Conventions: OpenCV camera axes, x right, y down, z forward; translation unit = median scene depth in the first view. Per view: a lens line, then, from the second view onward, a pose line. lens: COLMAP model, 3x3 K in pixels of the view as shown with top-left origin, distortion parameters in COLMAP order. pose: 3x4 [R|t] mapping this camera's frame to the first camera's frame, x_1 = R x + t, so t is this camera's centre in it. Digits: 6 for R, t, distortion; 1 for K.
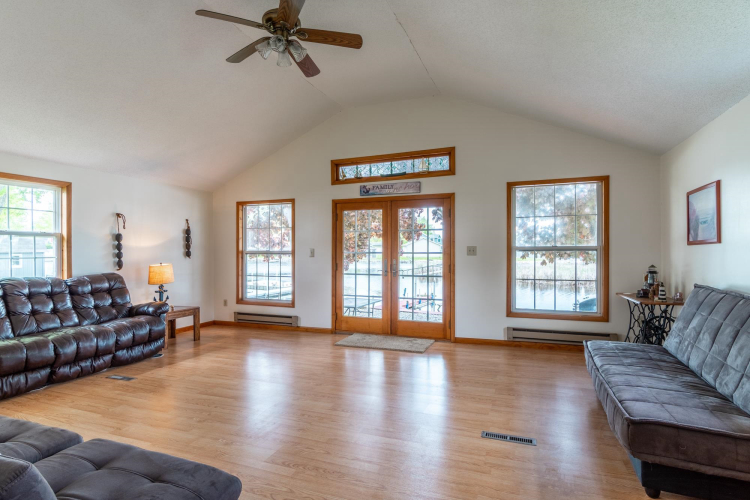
lens RADIAL K [[389.1, 0, 373.0], [0, 389.1, 250.8], [0, 0, 1]] dist [-0.000566, -0.000915]
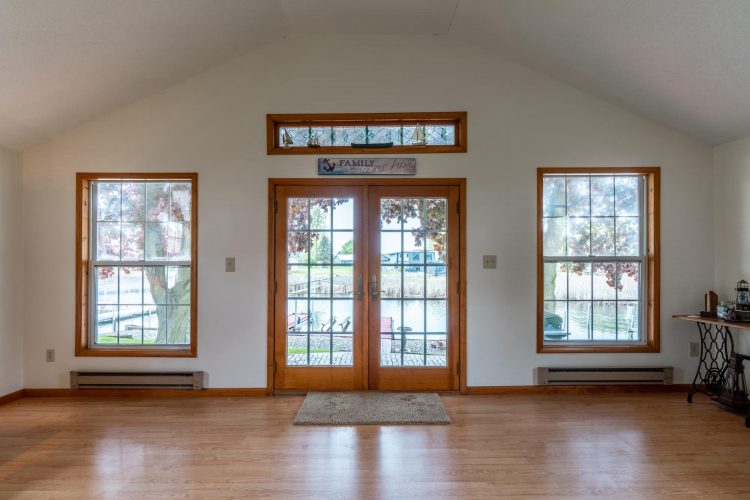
lens RADIAL K [[389.1, 0, 376.2], [0, 389.1, 261.3], [0, 0, 1]] dist [-0.000566, -0.000915]
pose [[0.933299, 0.004020, 0.359077, -0.176421], [-0.002361, 0.999984, -0.005058, 0.003163], [-0.359091, 0.003873, 0.933294, 0.385250]]
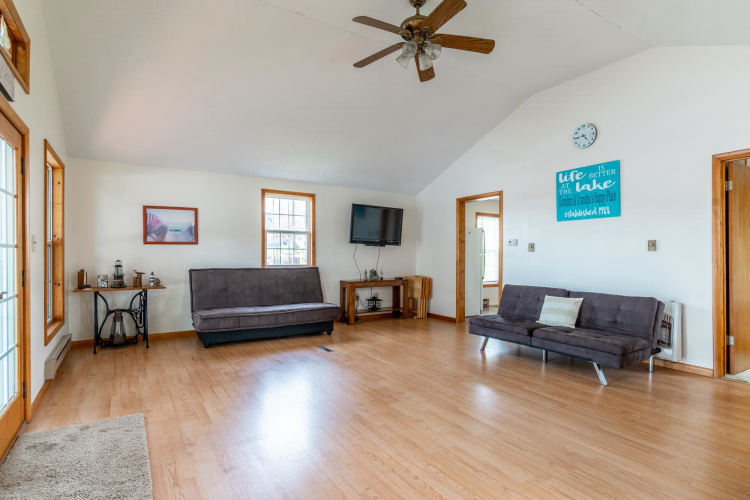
lens RADIAL K [[389.1, 0, 372.9], [0, 389.1, 251.1], [0, 0, 1]] dist [-0.000566, -0.000915]
pose [[-0.805206, 0.004475, 0.592978, -0.429159], [-0.001406, 0.999954, -0.009456, 0.014392], [-0.592993, -0.008447, -0.805163, 1.069174]]
